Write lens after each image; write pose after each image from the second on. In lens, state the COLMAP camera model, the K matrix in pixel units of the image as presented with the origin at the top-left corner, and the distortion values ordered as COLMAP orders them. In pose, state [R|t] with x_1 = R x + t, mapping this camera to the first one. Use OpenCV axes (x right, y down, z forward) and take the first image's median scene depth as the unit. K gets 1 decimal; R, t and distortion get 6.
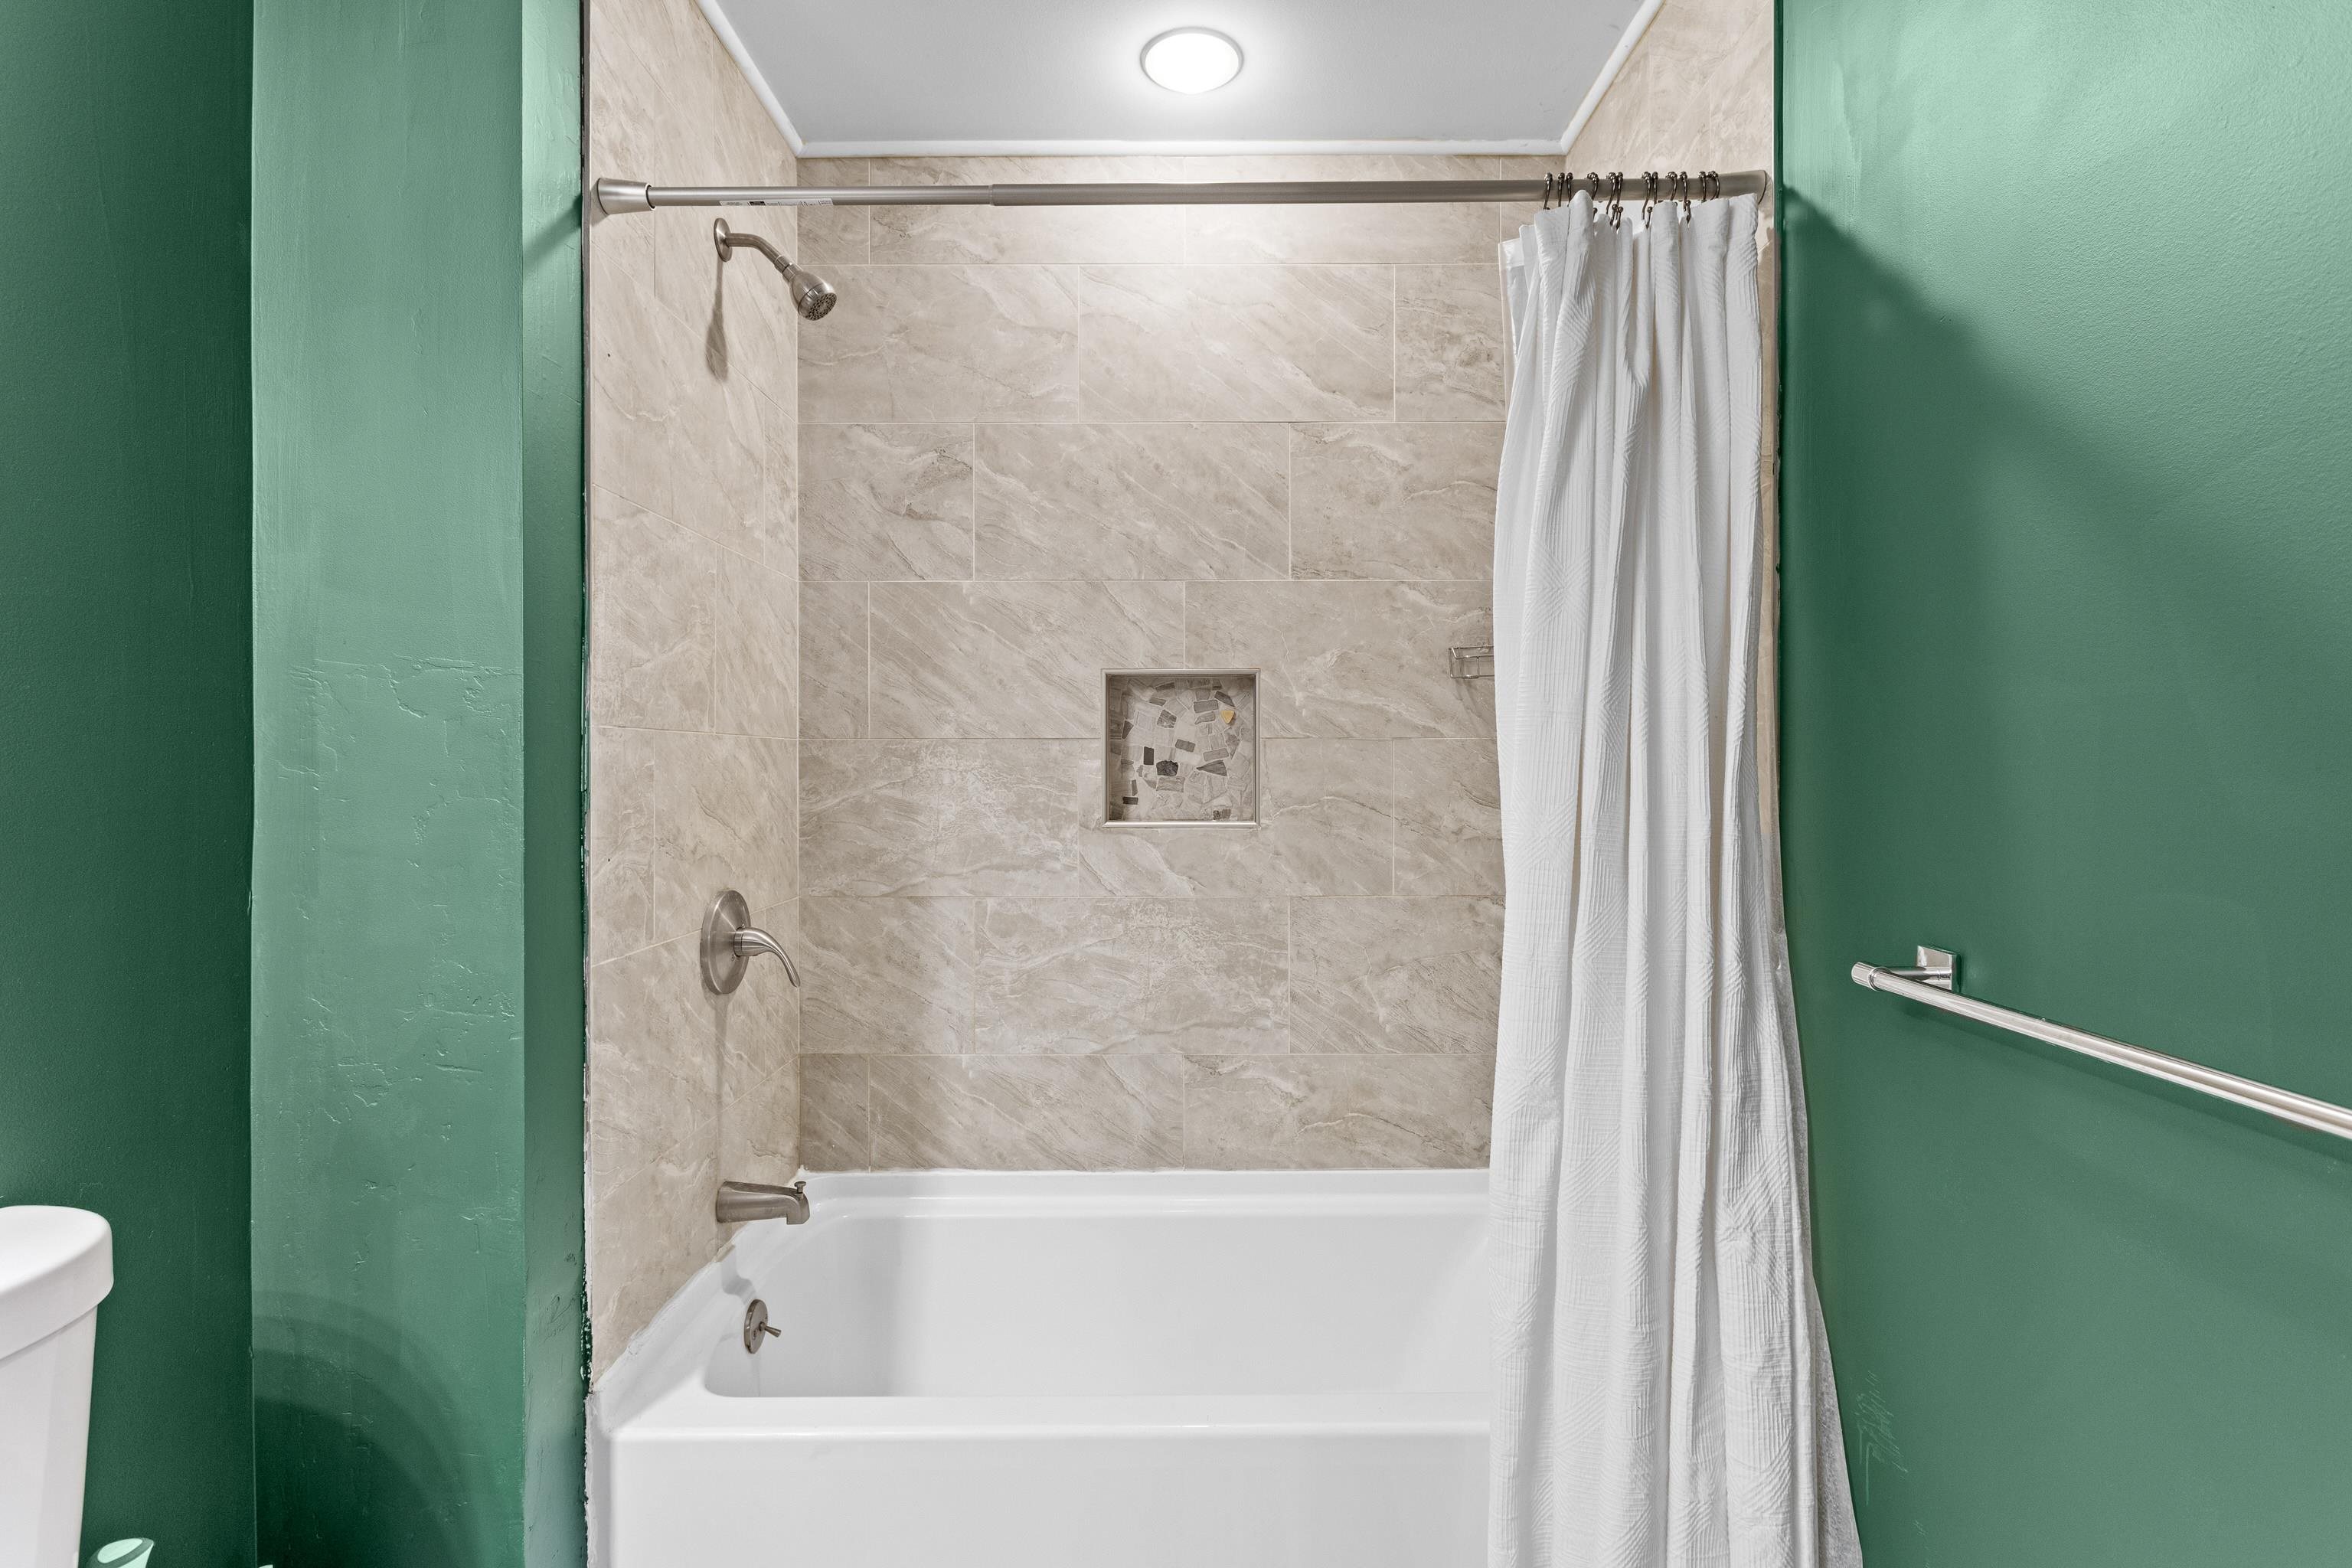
lens RADIAL K [[1111.6, 0, 1180.6], [0, 1111.6, 769.2], [0, 0, 1]] dist [-0.001372, 0.002208]
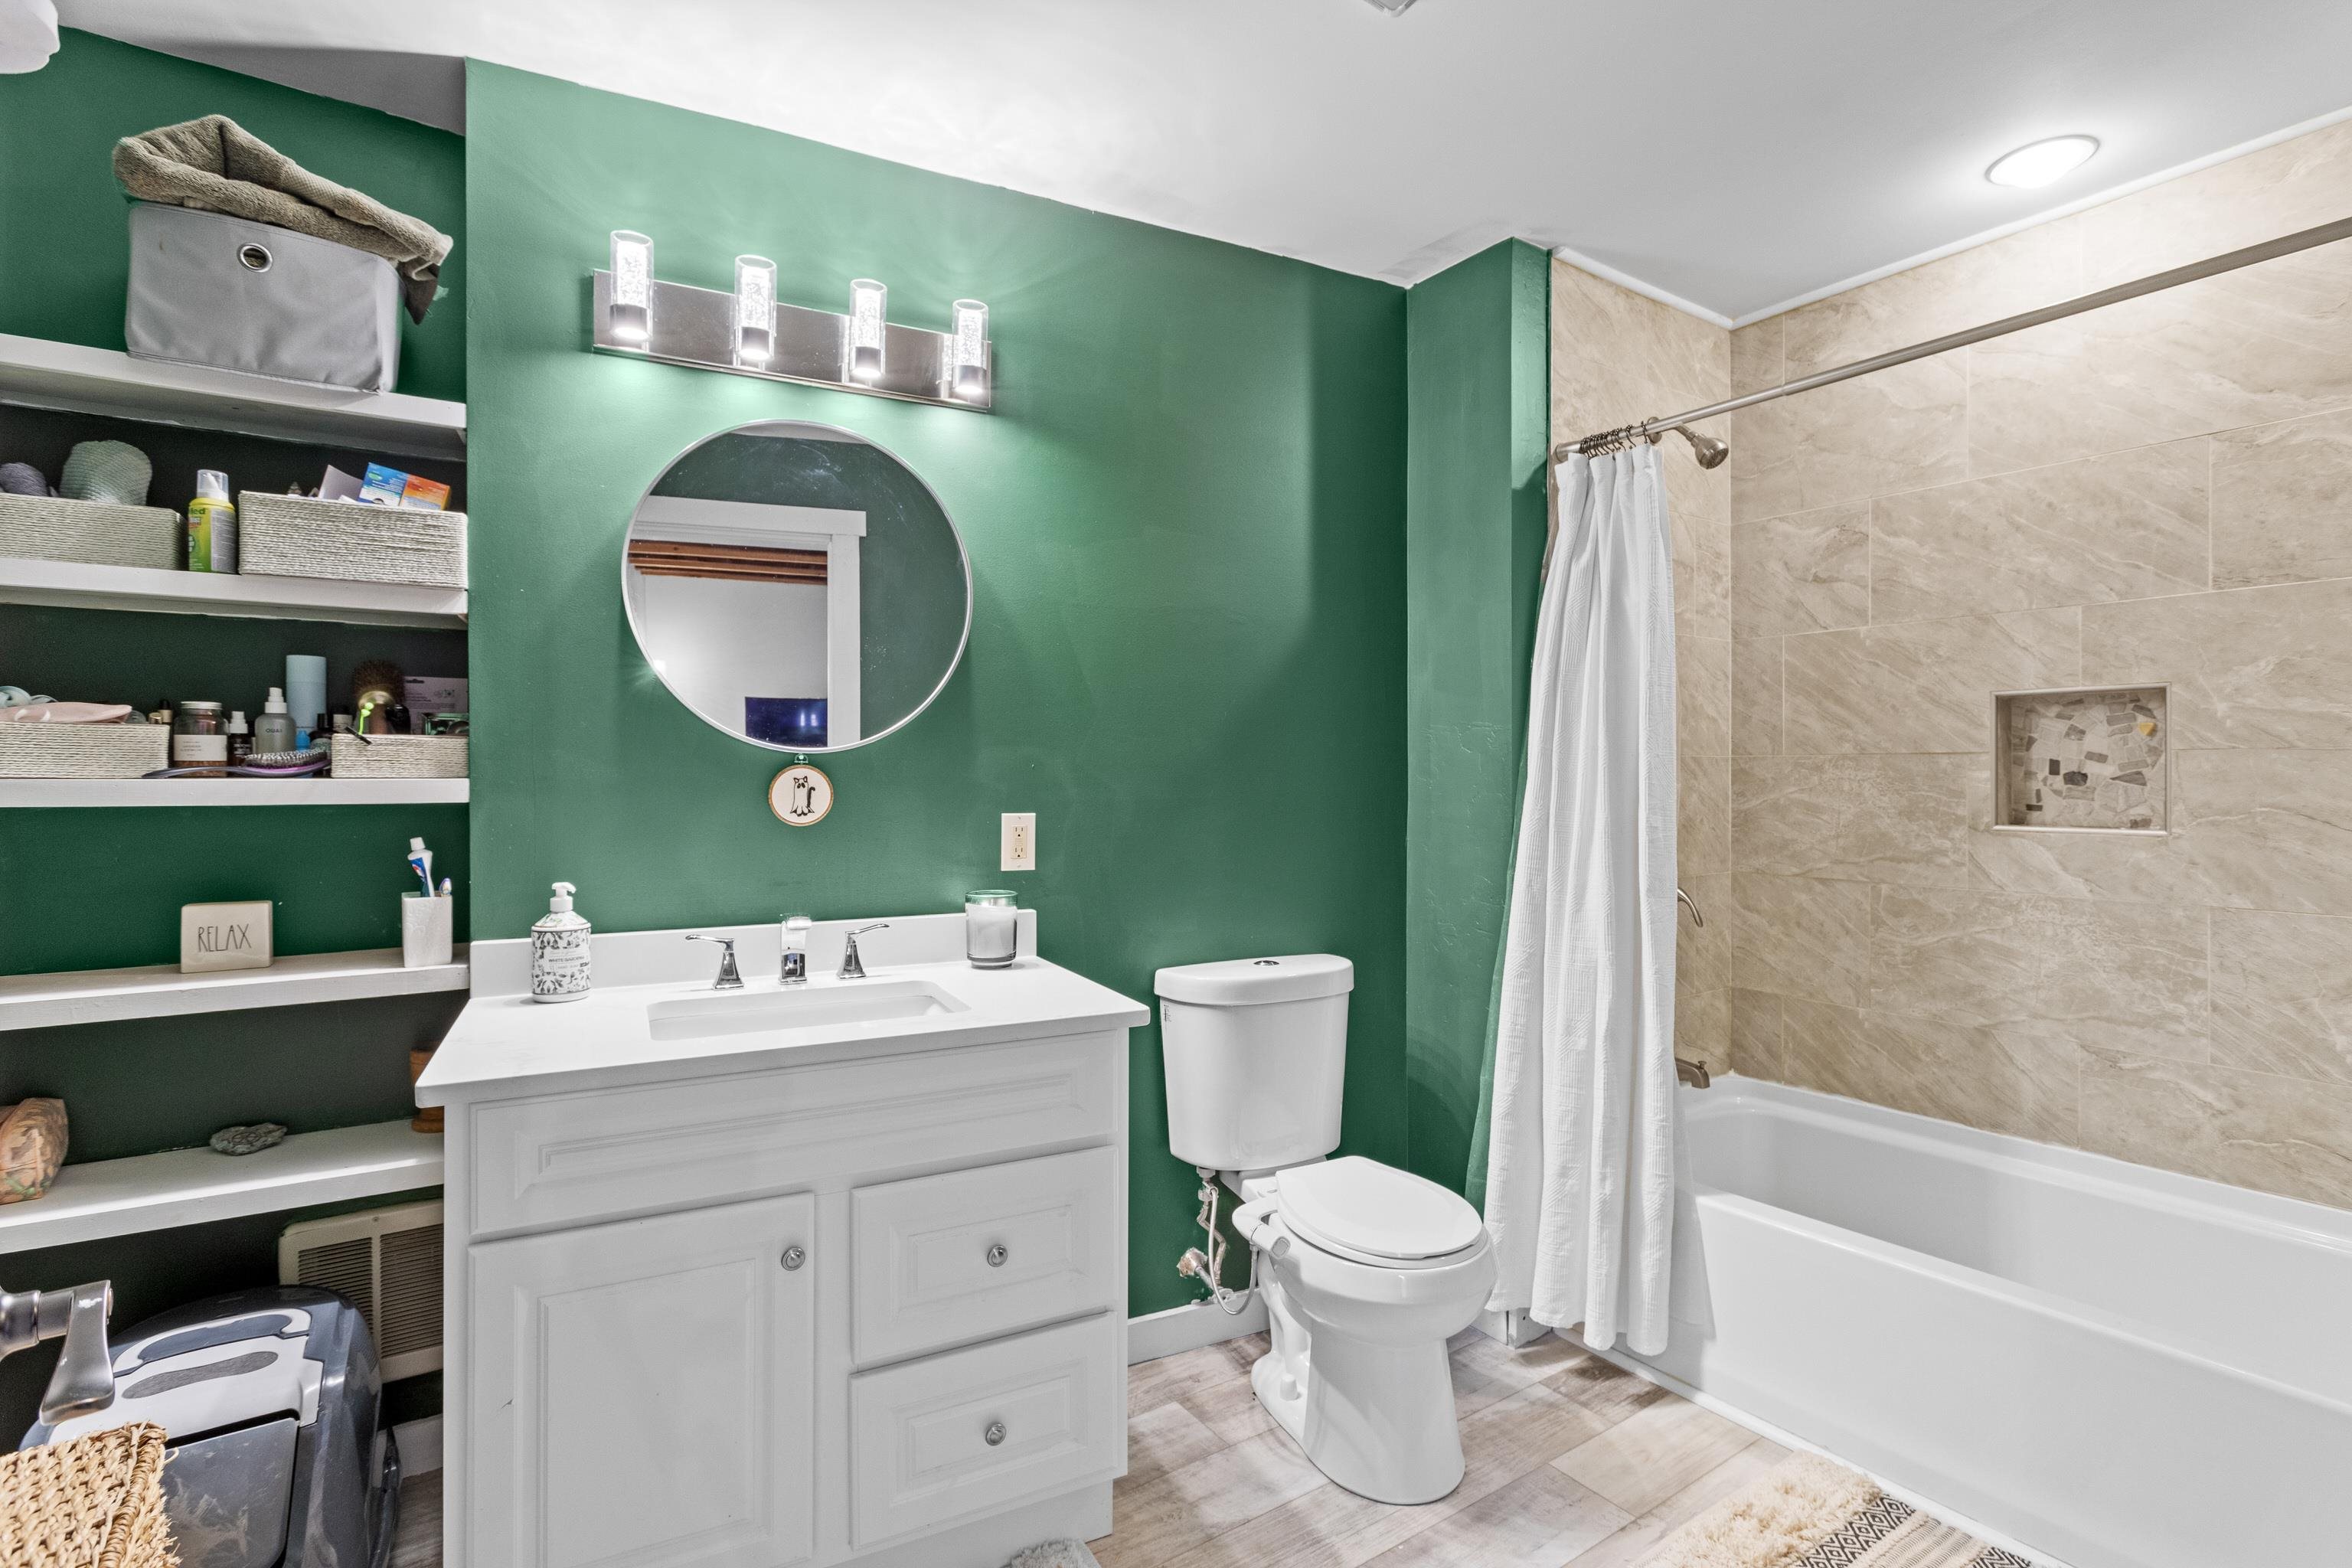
lens RADIAL K [[1111.6, 0, 1174.3], [0, 1111.6, 776.4], [0, 0, 1]] dist [-0.001372, 0.002208]
pose [[0.565762, 0.002277, -0.824565, 0.396390], [-0.000985, 0.999997, 0.002085, -0.004457], [0.824568, -0.000368, 0.565763, -0.337689]]
